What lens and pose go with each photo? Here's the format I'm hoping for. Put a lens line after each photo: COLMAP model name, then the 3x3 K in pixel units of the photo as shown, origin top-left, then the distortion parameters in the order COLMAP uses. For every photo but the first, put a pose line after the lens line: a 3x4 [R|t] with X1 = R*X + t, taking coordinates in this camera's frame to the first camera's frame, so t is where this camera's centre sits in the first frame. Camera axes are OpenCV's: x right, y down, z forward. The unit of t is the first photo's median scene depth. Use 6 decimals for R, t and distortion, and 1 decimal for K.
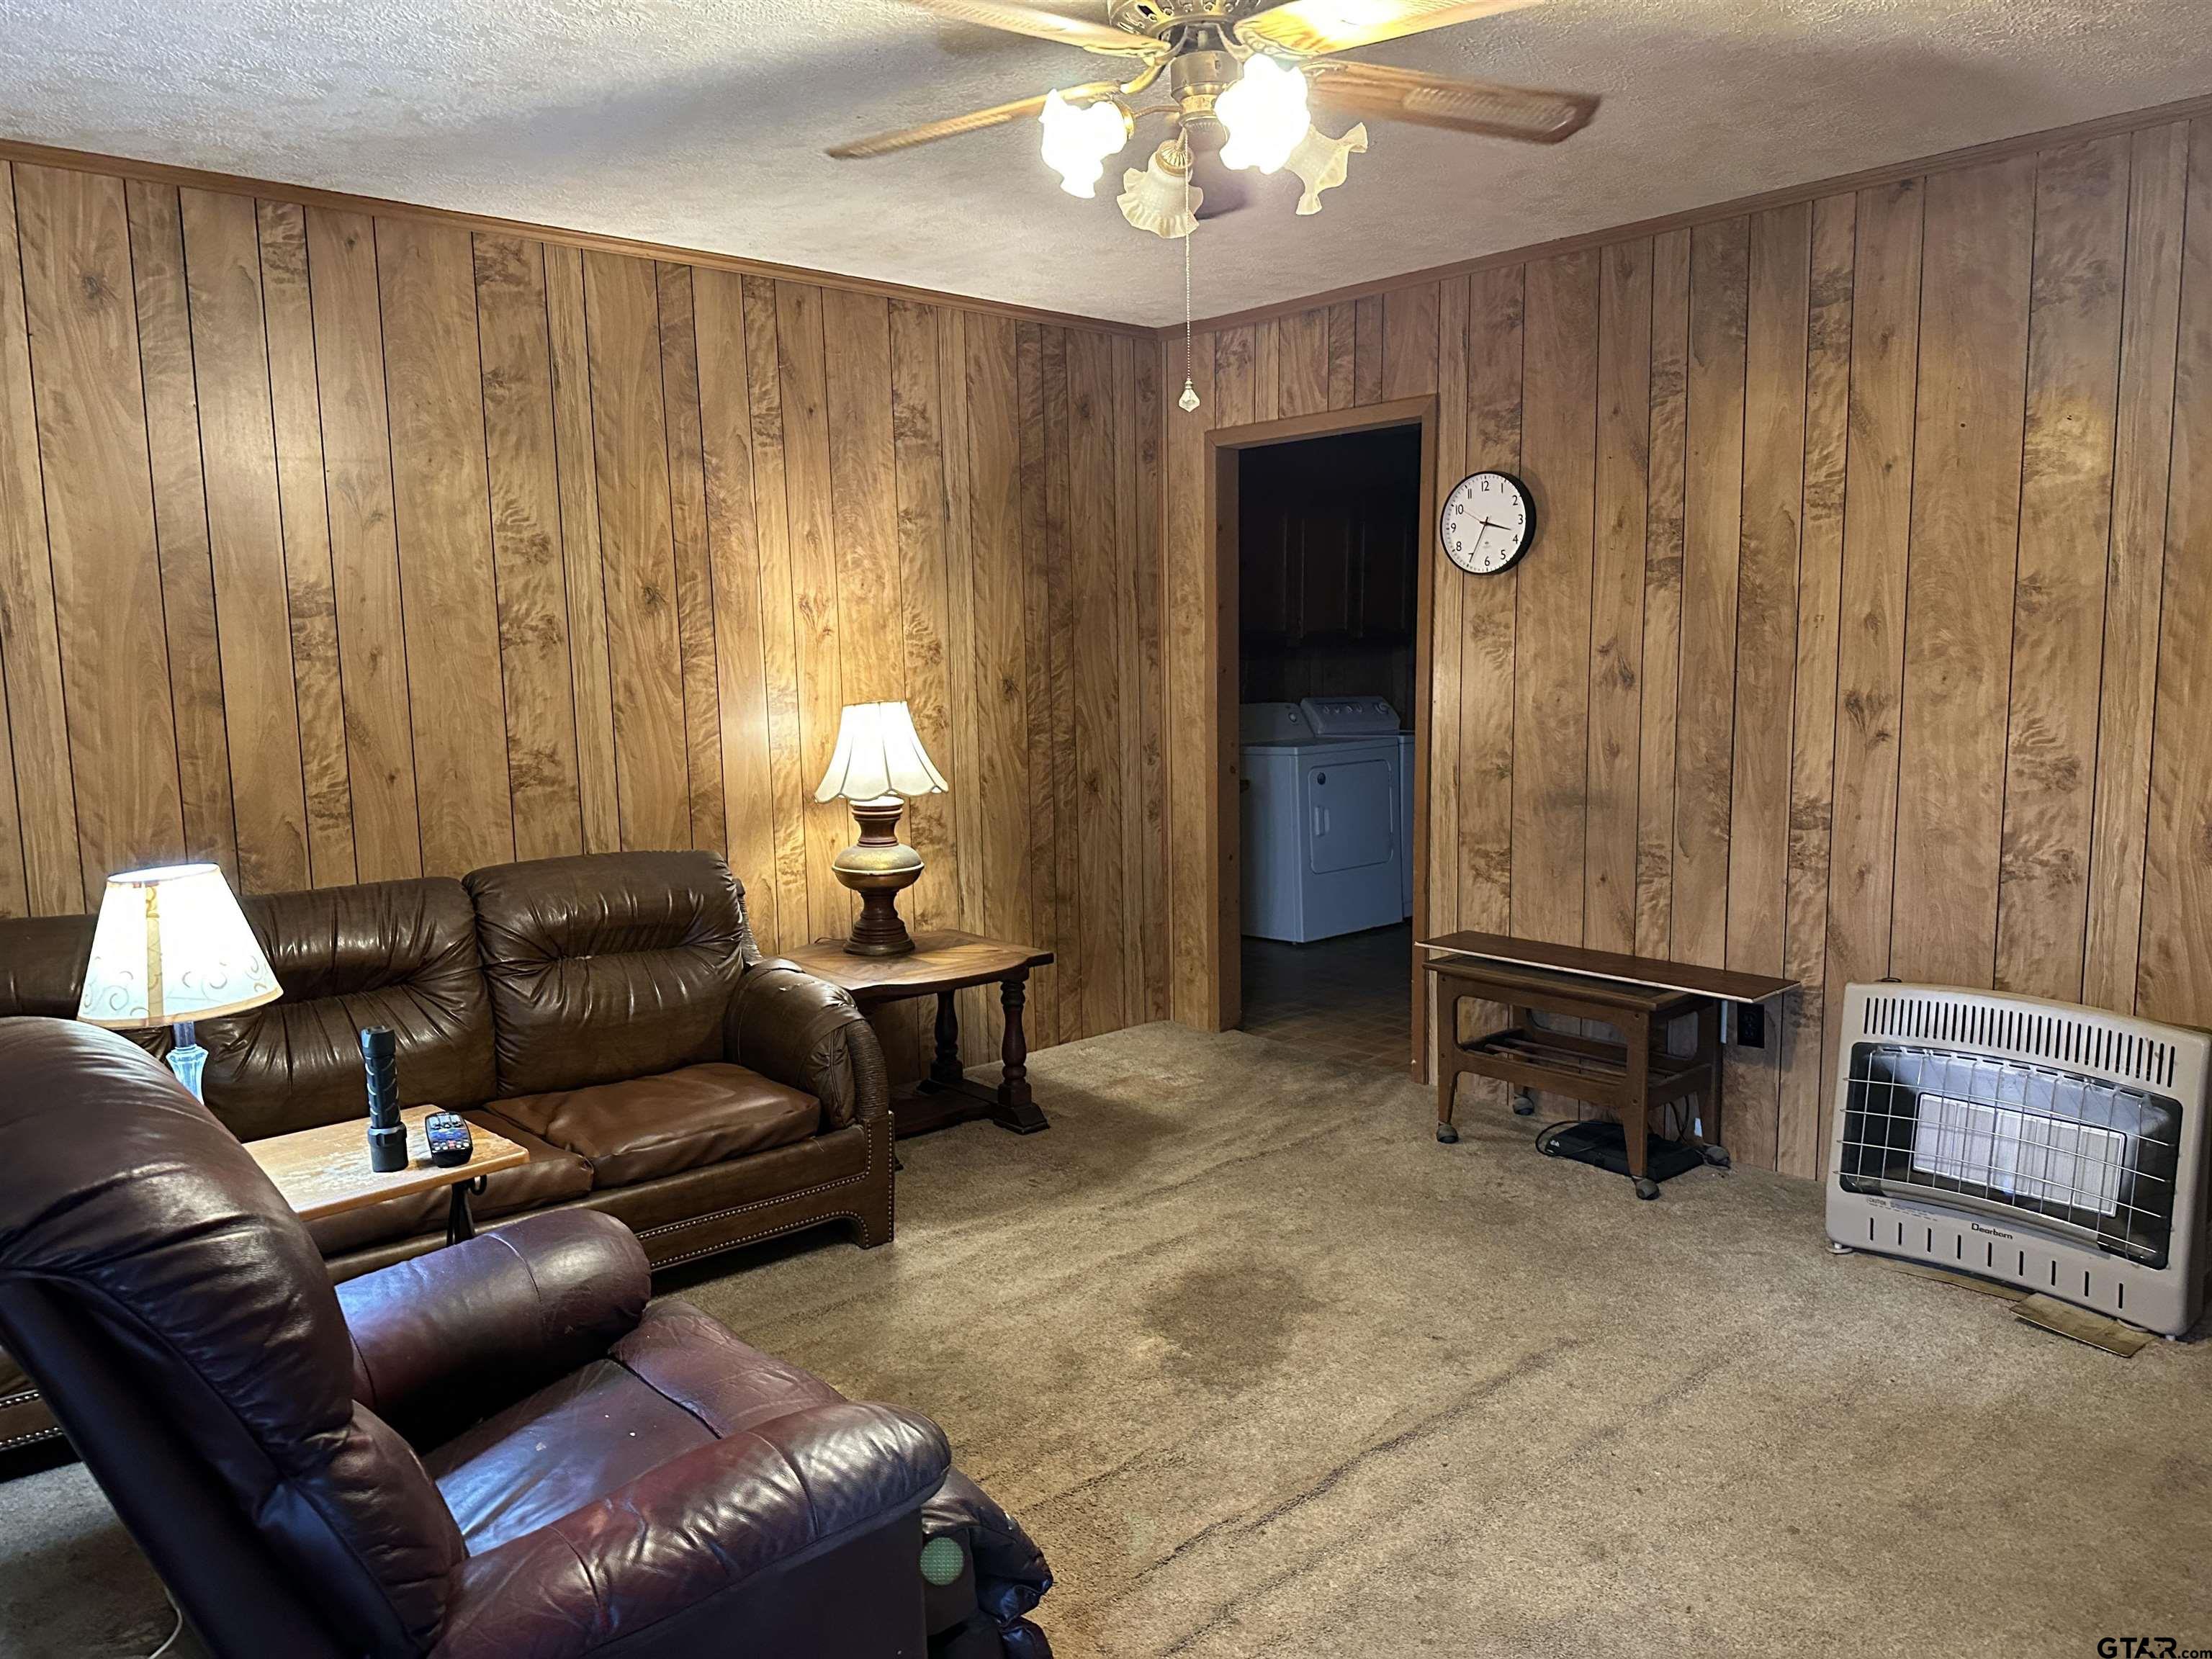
lens RADIAL K [[1551.1, 0, 1084.4], [0, 1551.1, 863.5], [0, 0, 1]] dist [0.065274, -0.079053]
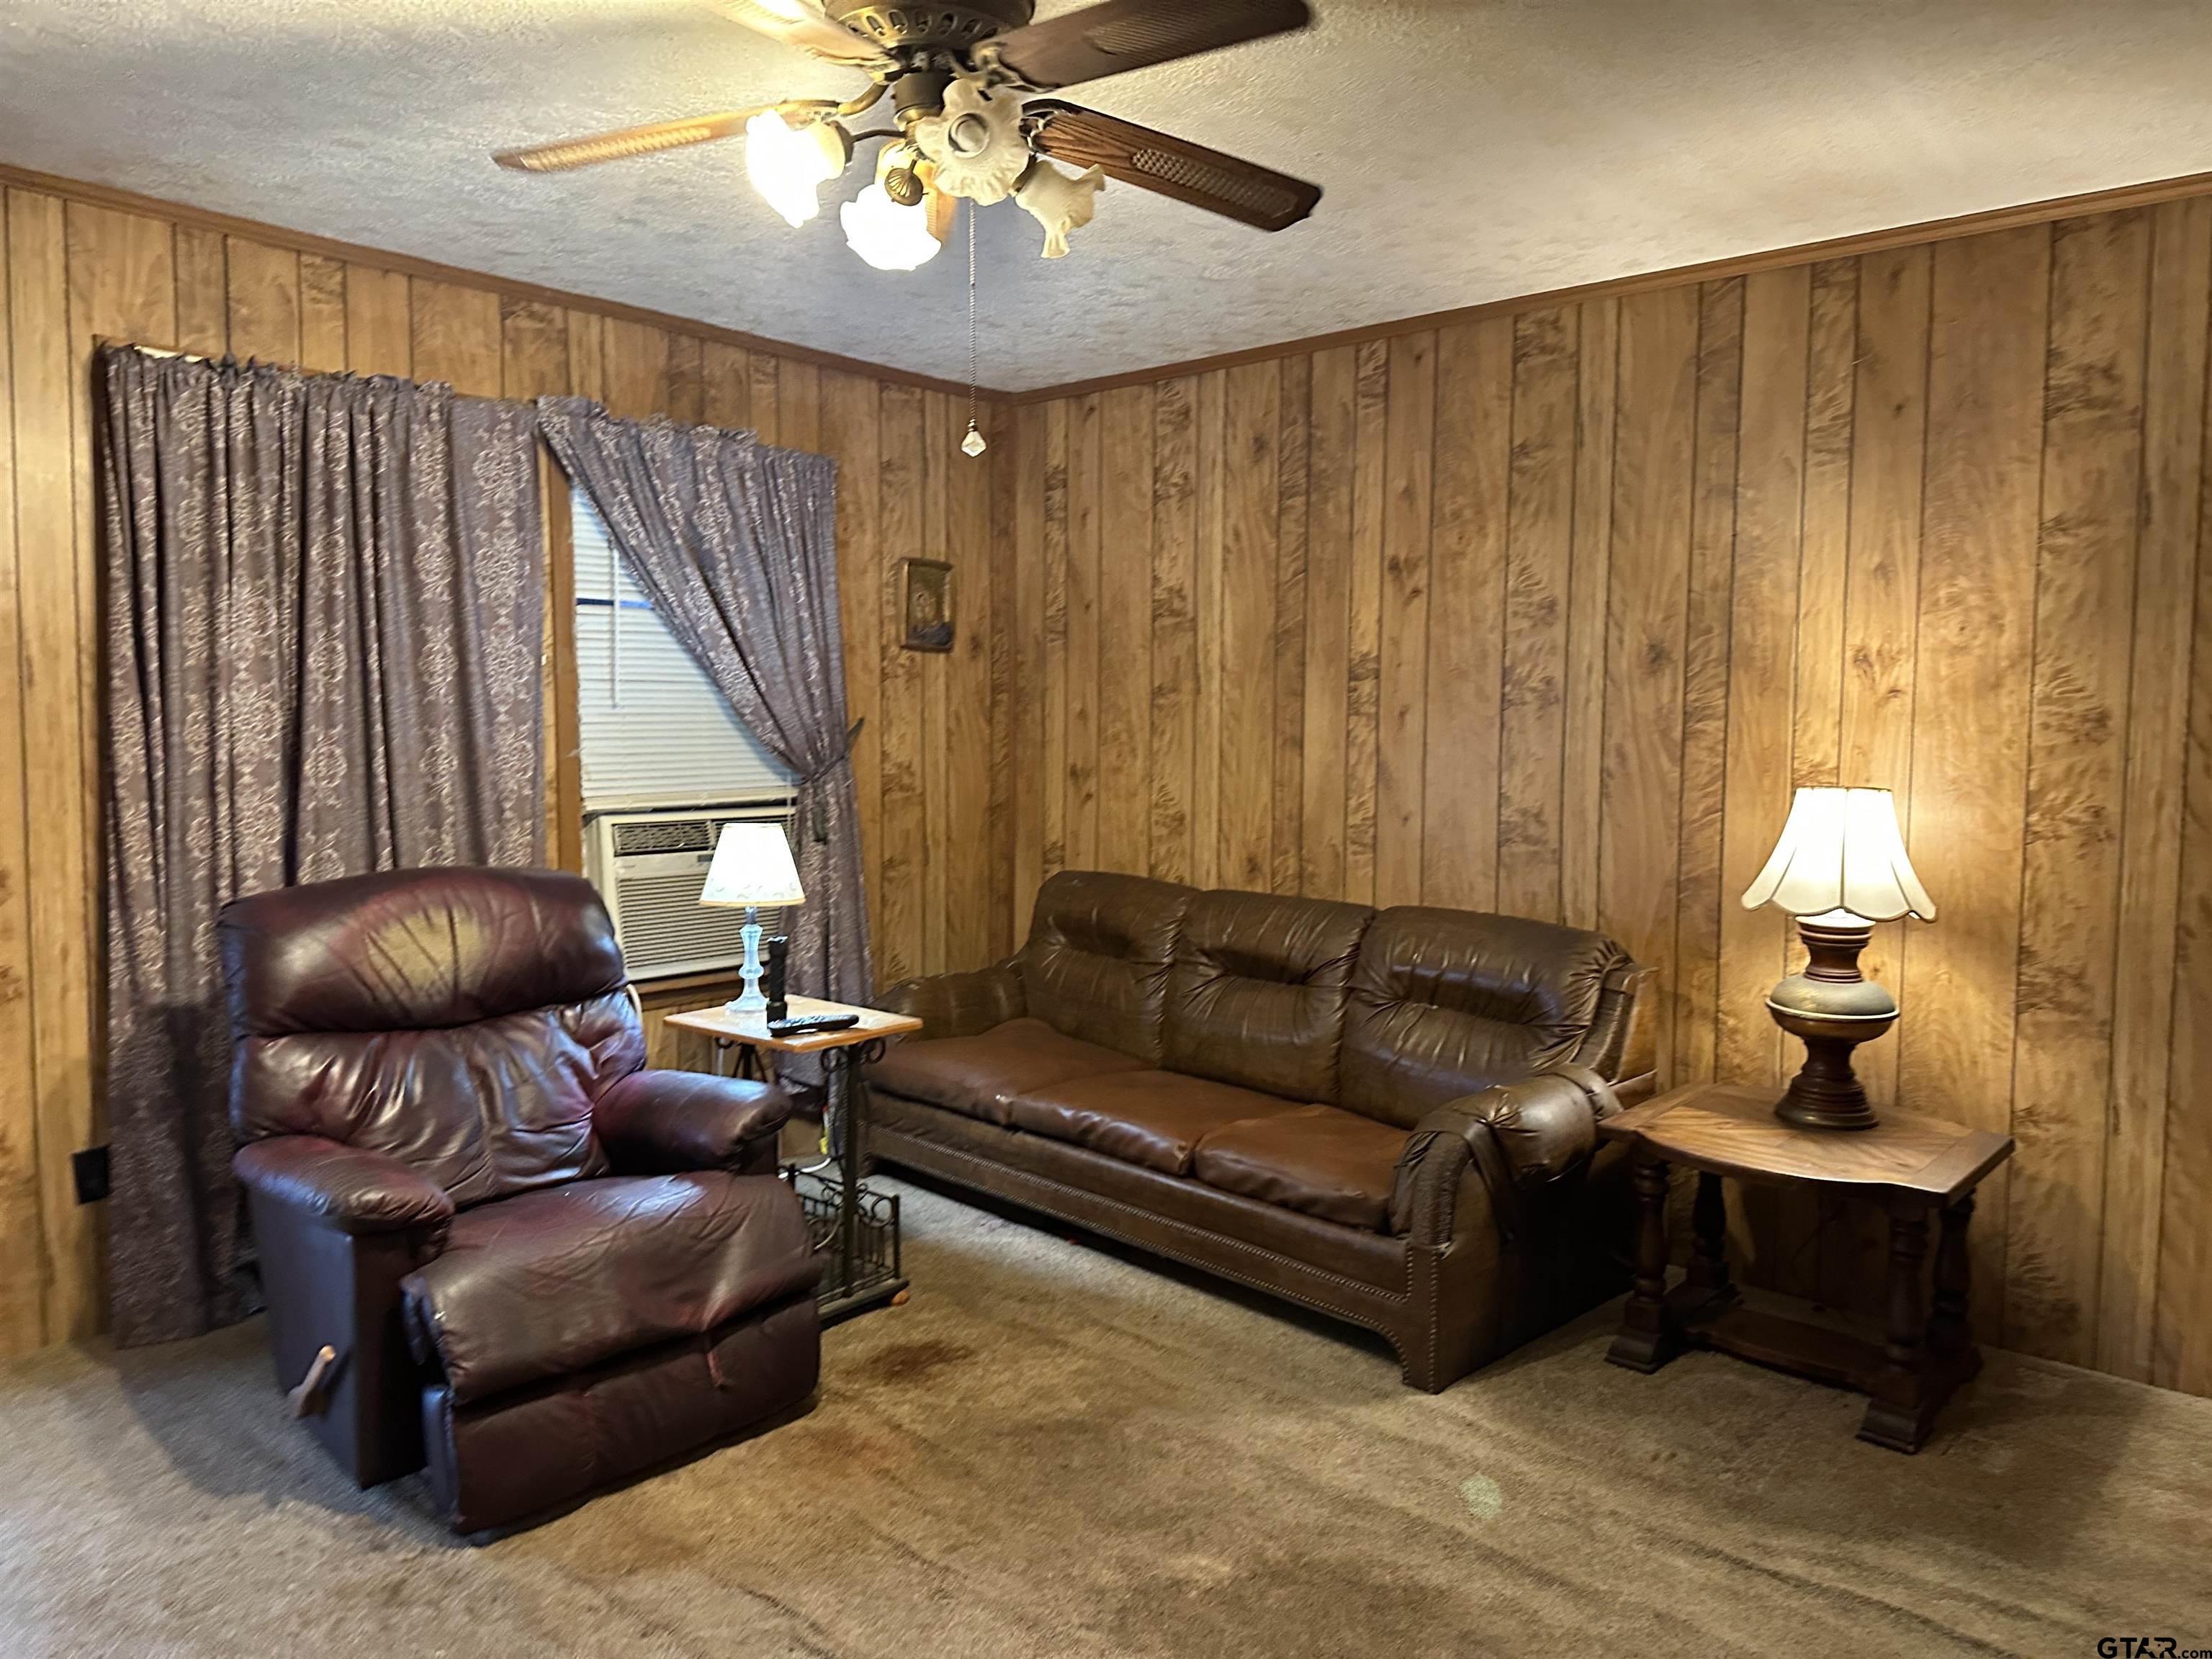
lens RADIAL K [[1551.1, 0, 1114.4], [0, 1551.1, 836.7], [0, 0, 1]] dist [0.065274, -0.079053]
pose [[0.115565, 0.091801, -0.989049, 0.585640], [-0.156921, 0.984904, 0.073081, -0.082184], [0.980826, 0.146757, 0.128225, 0.579295]]
